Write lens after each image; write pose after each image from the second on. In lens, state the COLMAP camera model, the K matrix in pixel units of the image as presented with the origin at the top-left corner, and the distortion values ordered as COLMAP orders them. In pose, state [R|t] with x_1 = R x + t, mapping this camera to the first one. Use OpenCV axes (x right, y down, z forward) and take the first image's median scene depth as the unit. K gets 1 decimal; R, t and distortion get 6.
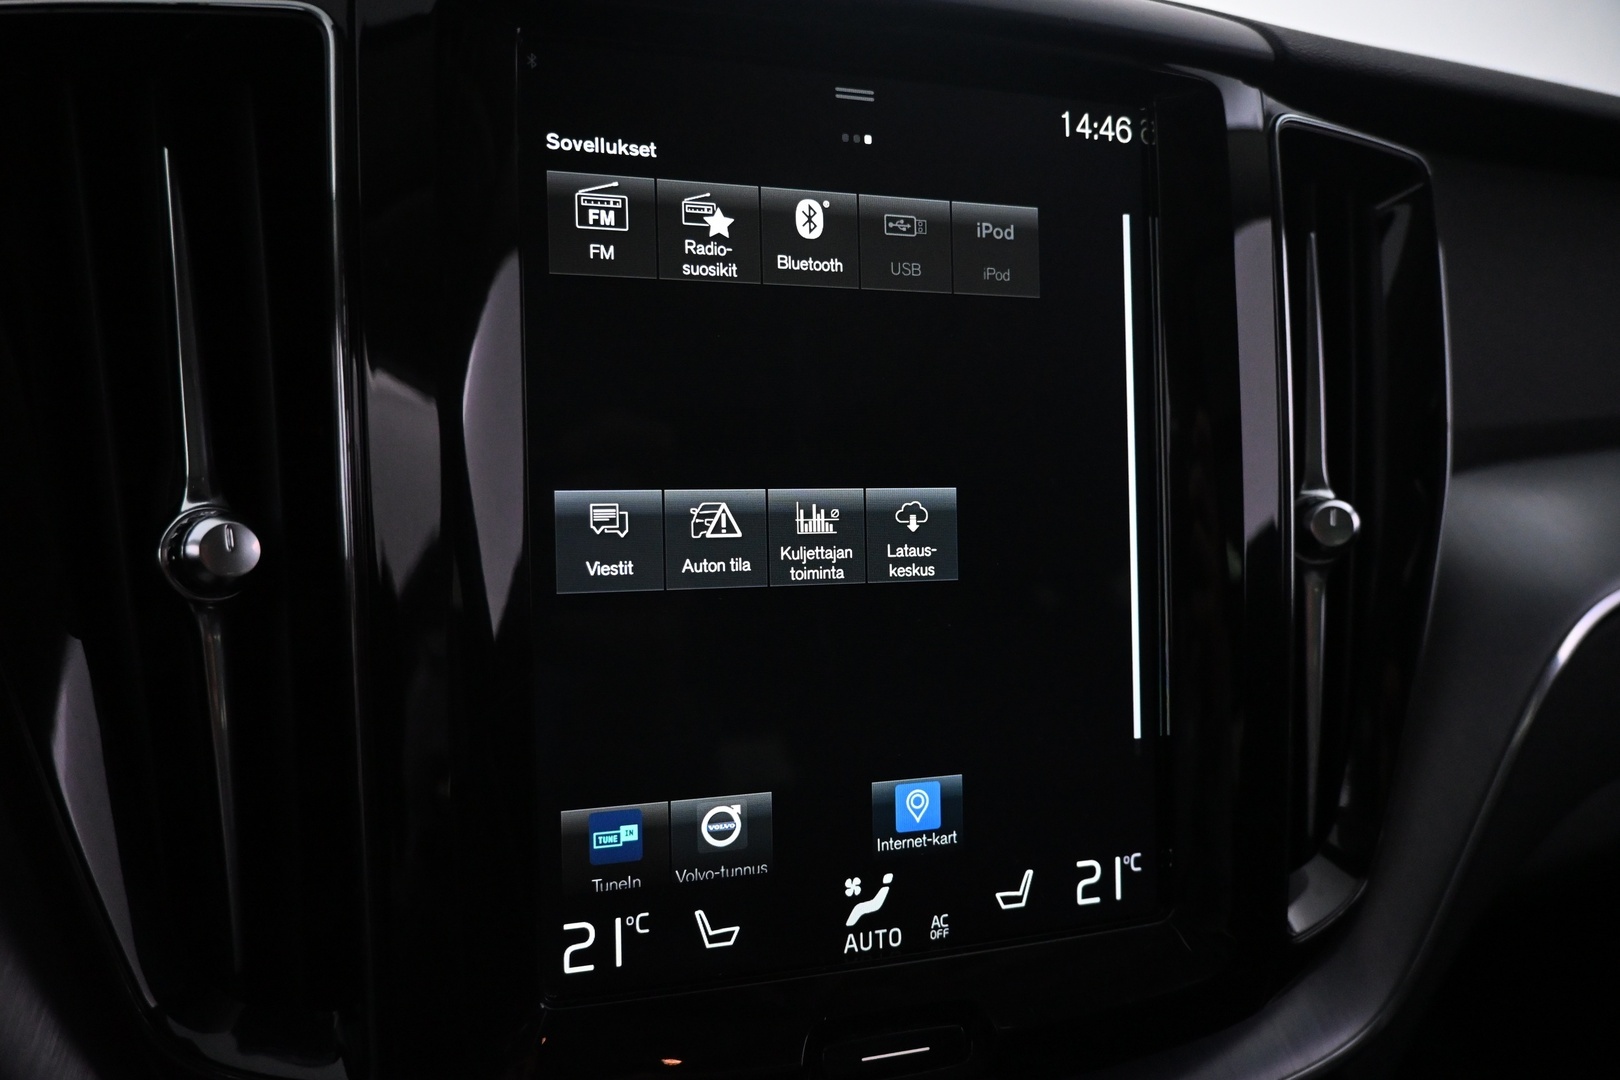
lens RADIAL K [[1088.0, 0, 813.4], [0, 1088.0, 544.8], [0, 0, 1]] dist [-0.014407, -0.002296]
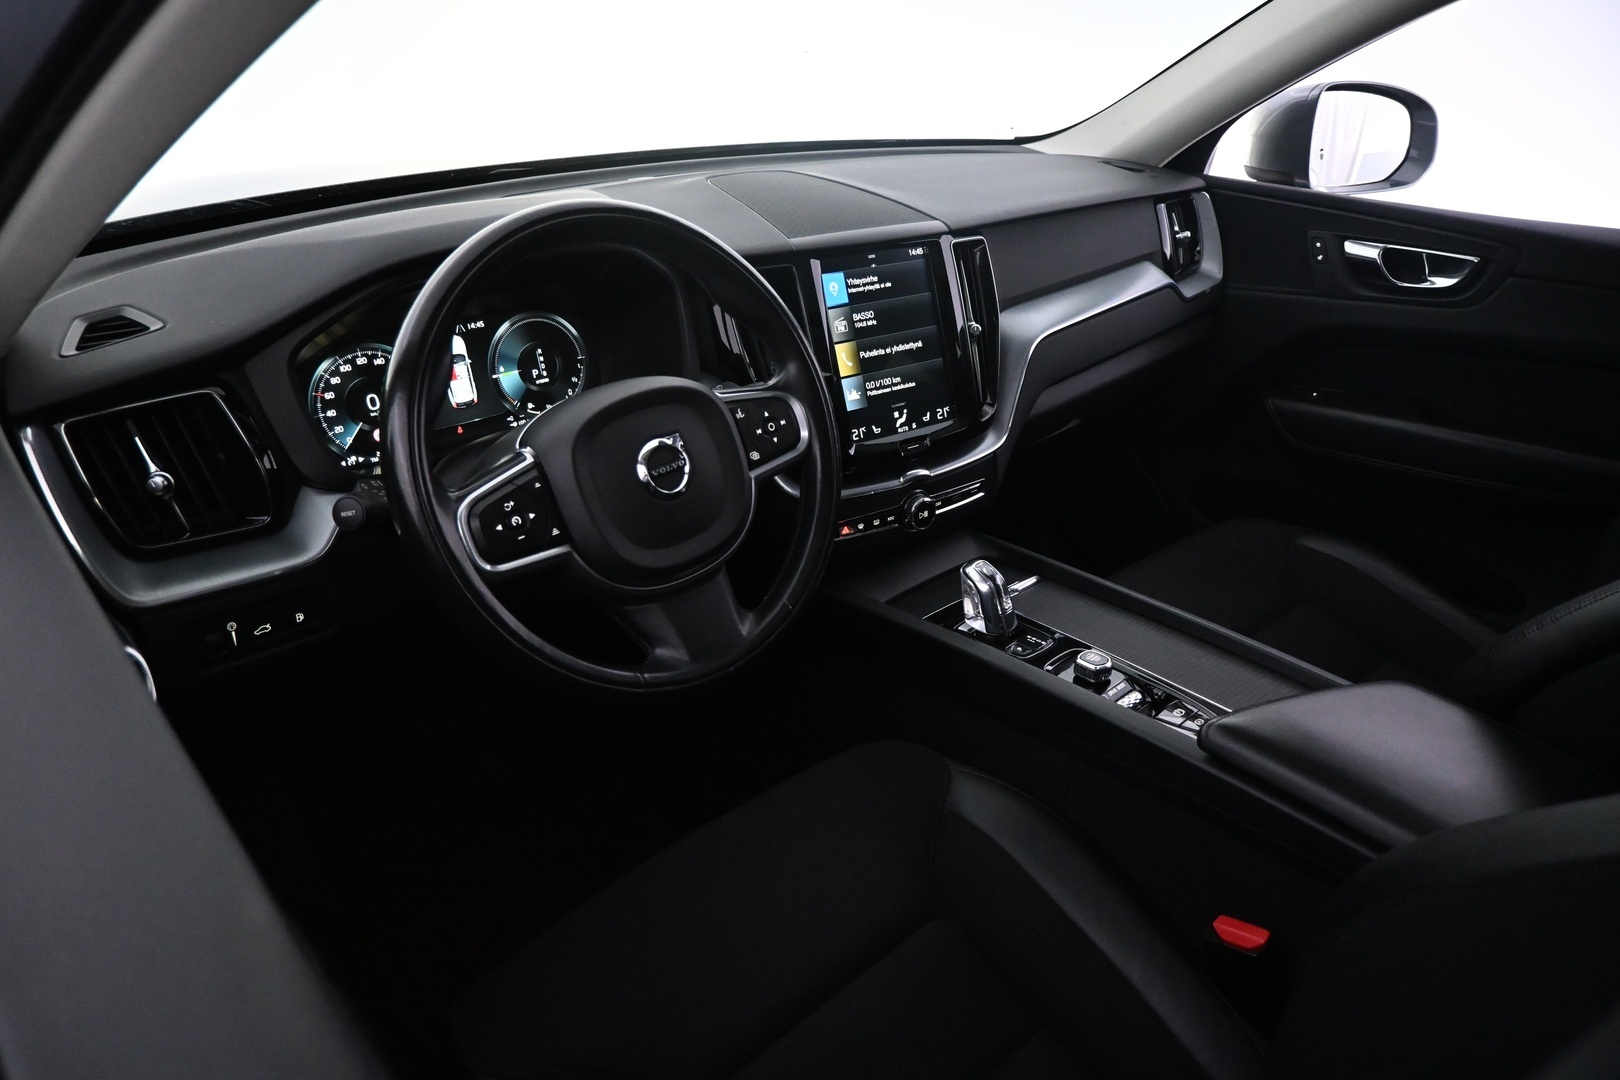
lens RADIAL K [[1088.0, 0, 812.8], [0, 1088.0, 537.9], [0, 0, 1]] dist [-0.014407, -0.002296]
pose [[0.944475, -0.207640, 0.254661, -1.630952], [0.172539, 0.972981, 0.153425, 0.015147], [-0.279637, -0.100967, 0.954782, -3.519151]]
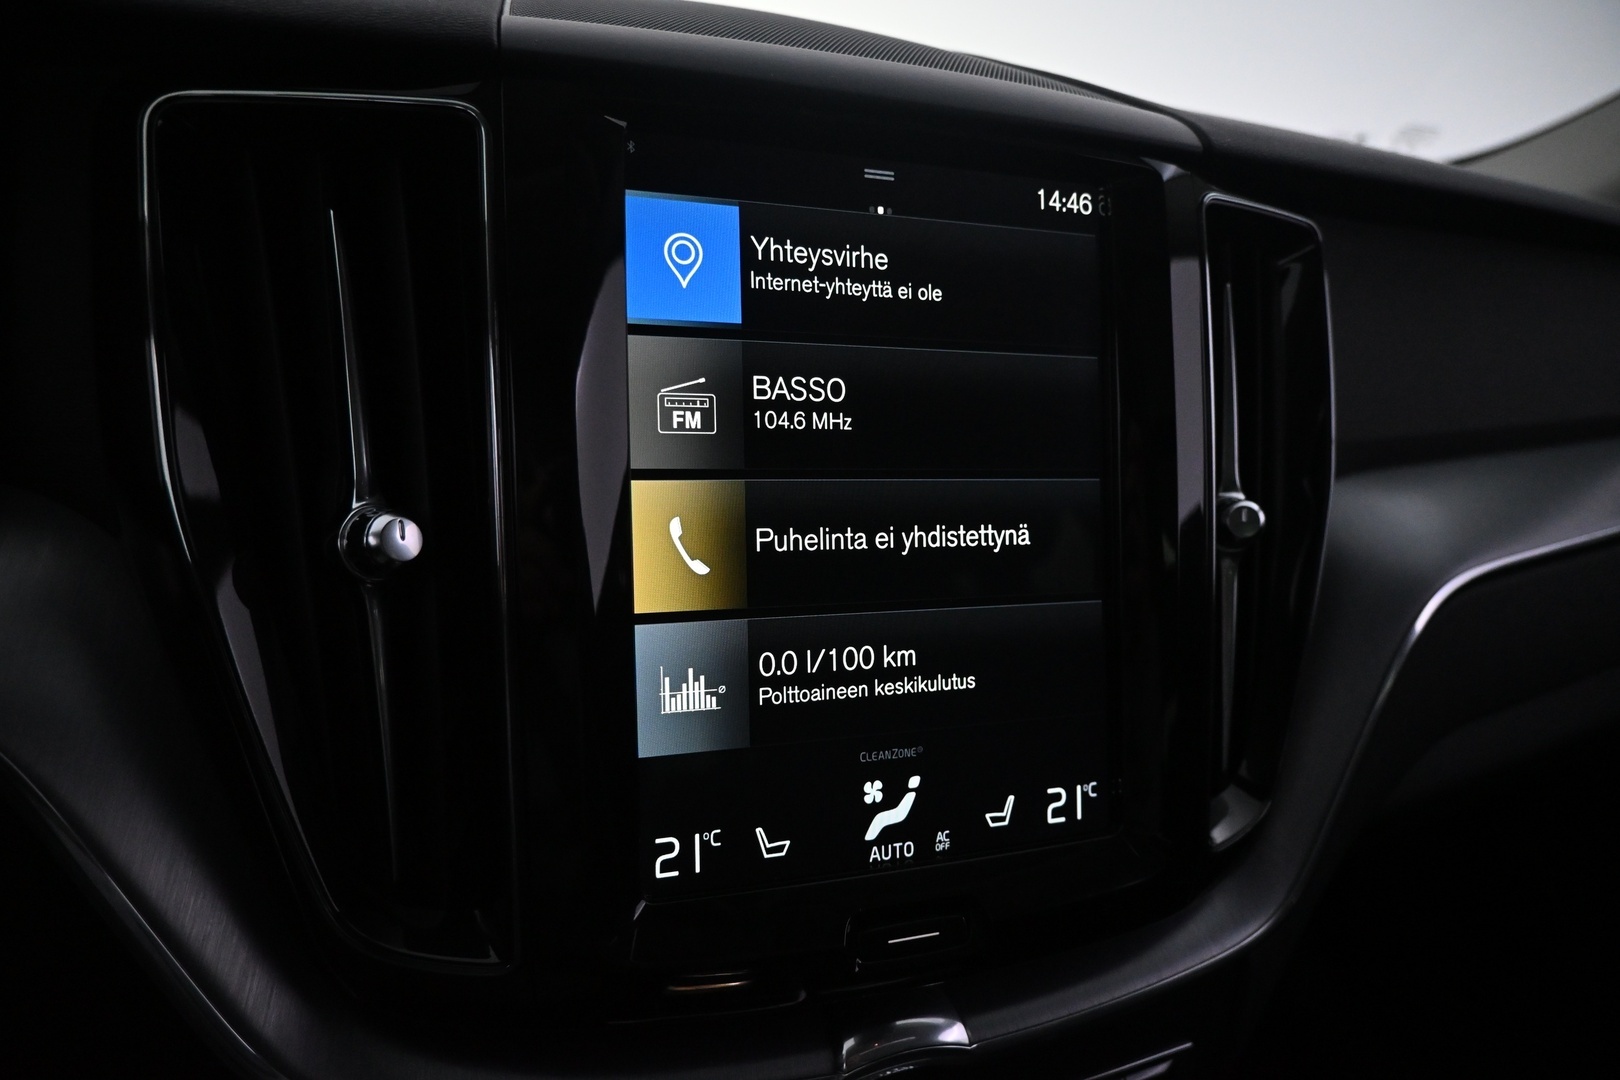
lens RADIAL K [[1088.0, 0, 808.3], [0, 1088.0, 544.8], [0, 0, 1]] dist [-0.014407, -0.002296]
pose [[0.996610, 0.000234, 0.082272, -0.139226], [-0.000981, 0.999959, 0.009040, -0.001213], [-0.082266, -0.009090, 0.996569, -0.230451]]
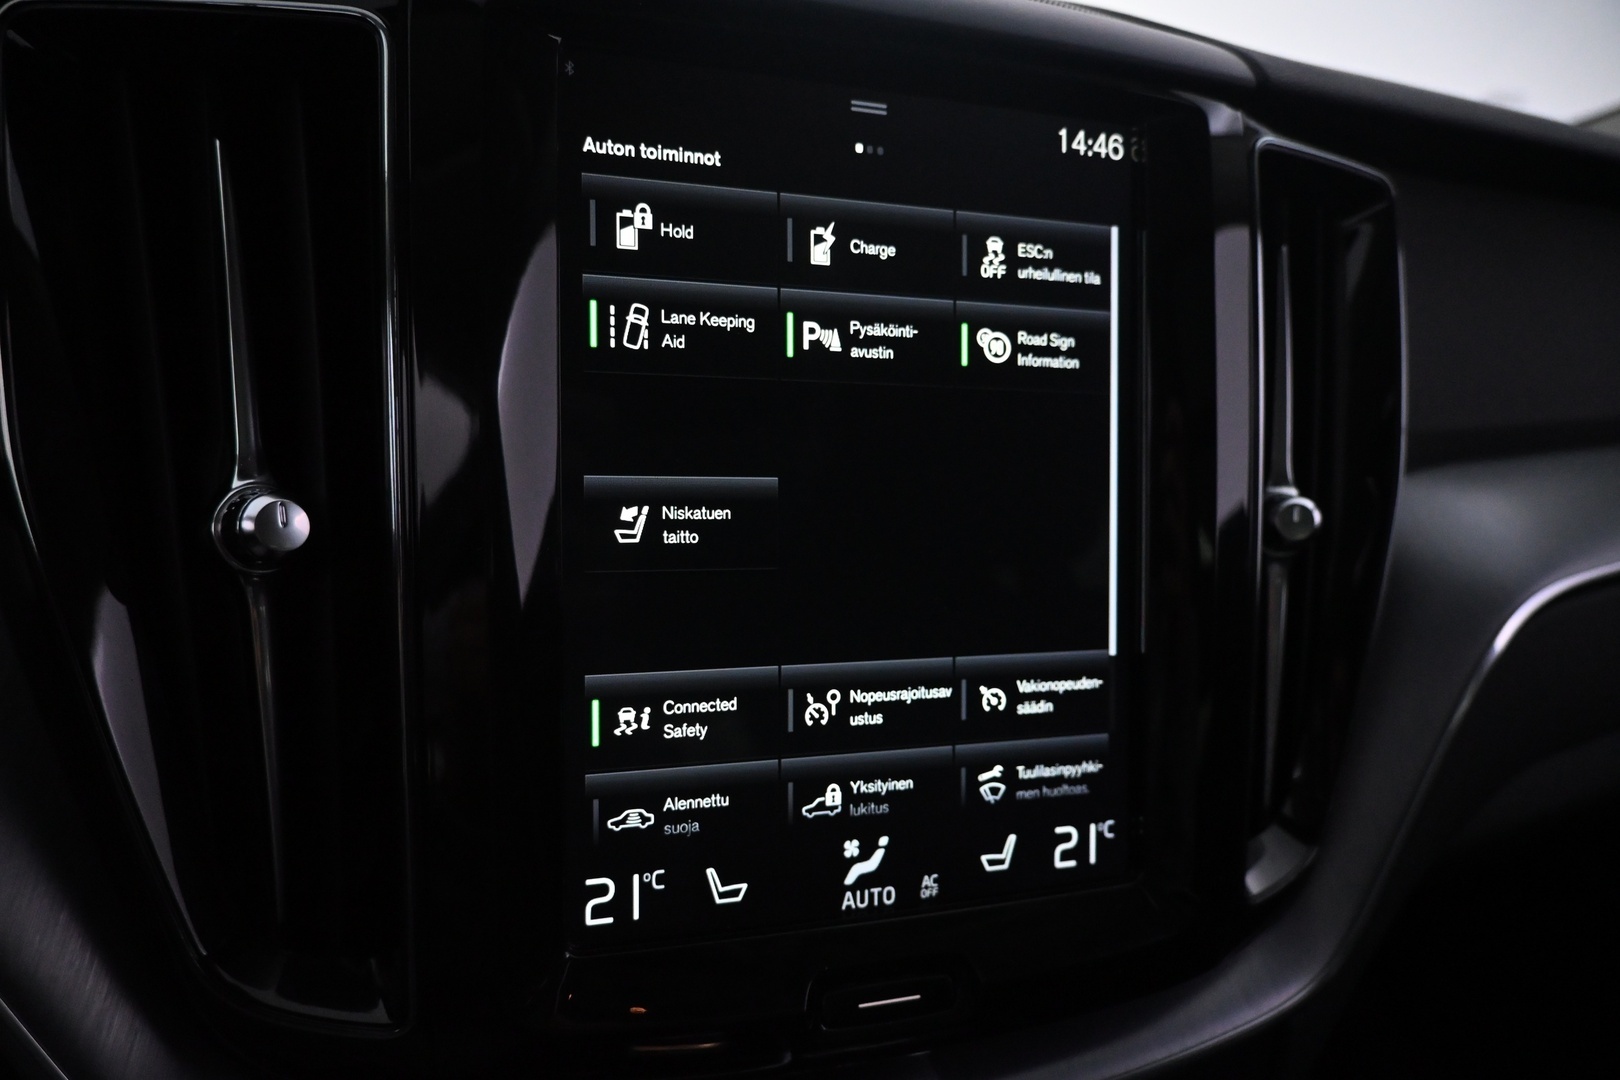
lens RADIAL K [[1088.0, 0, 810.1], [0, 1088.0, 545.1], [0, 0, 1]] dist [-0.014407, -0.002296]
pose [[0.999038, 0.019275, 0.039382, -0.050753], [-0.020121, 0.999573, 0.021186, -0.007640], [-0.038957, -0.021958, 0.999000, -0.066183]]
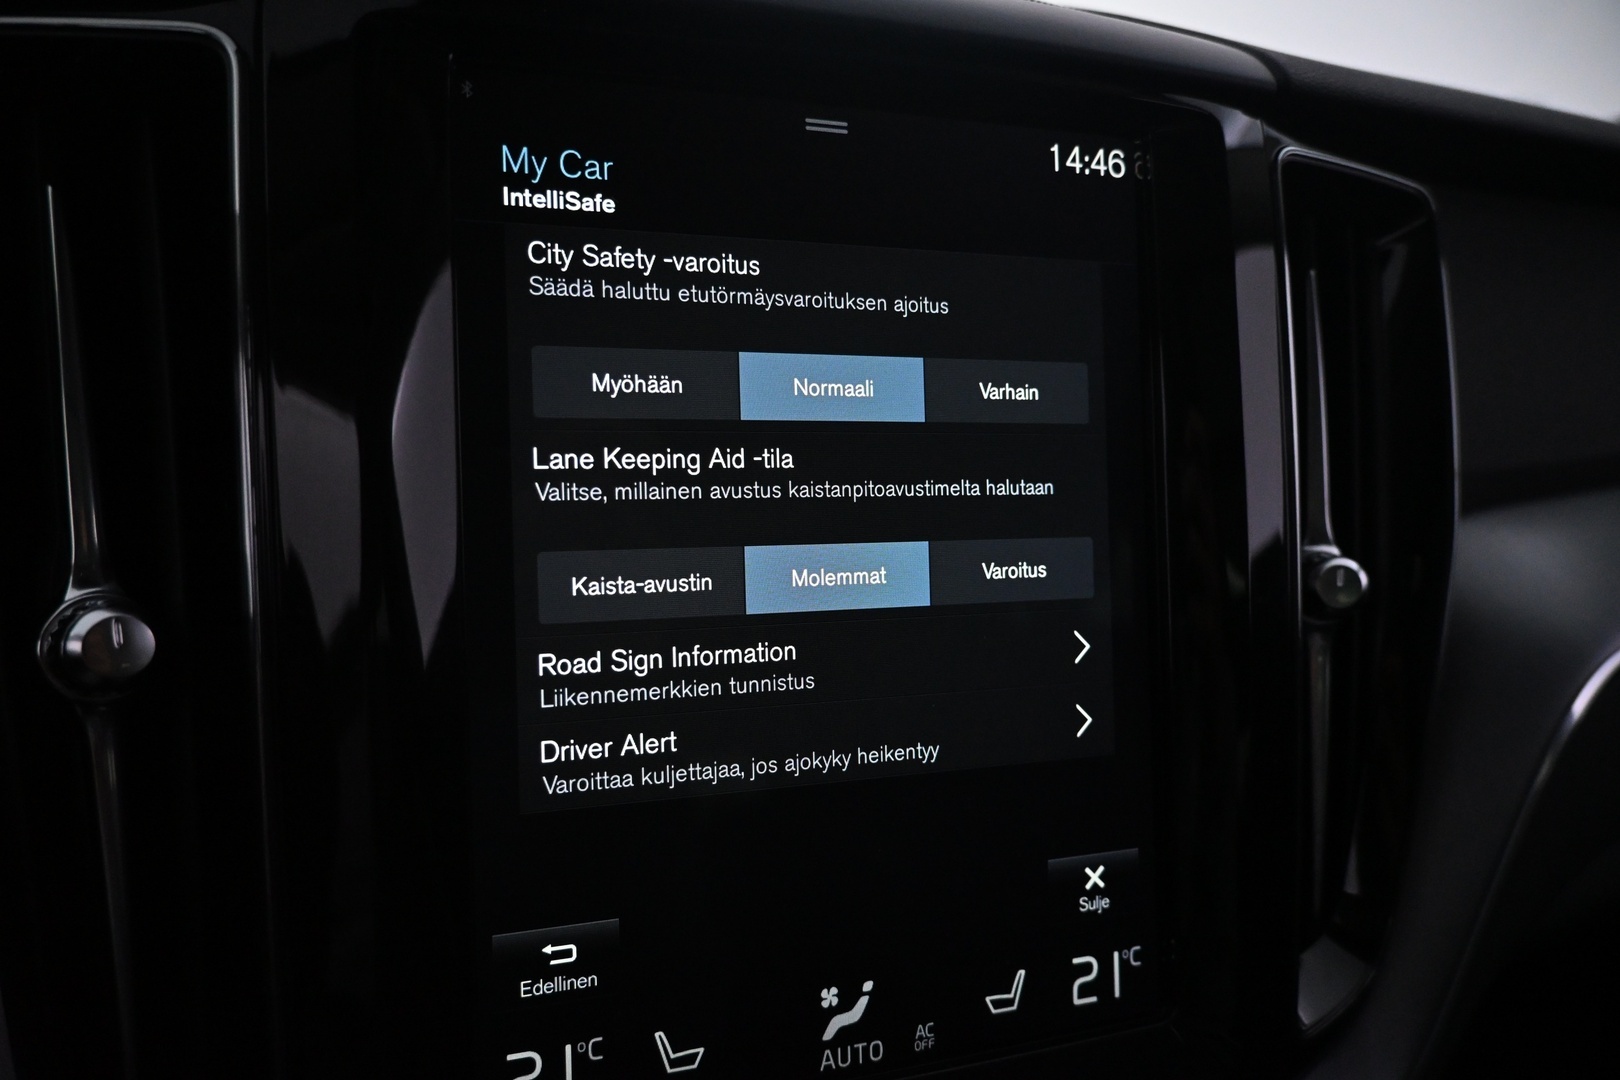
lens RADIAL K [[1088.0, 0, 811.8], [0, 1088.0, 540.2], [0, 0, 1]] dist [-0.014407, -0.002296]
pose [[0.999577, -0.005473, 0.028562, -0.002143], [0.005718, 0.999947, -0.008506, -0.056786], [-0.028514, 0.008666, 0.999556, 0.087487]]
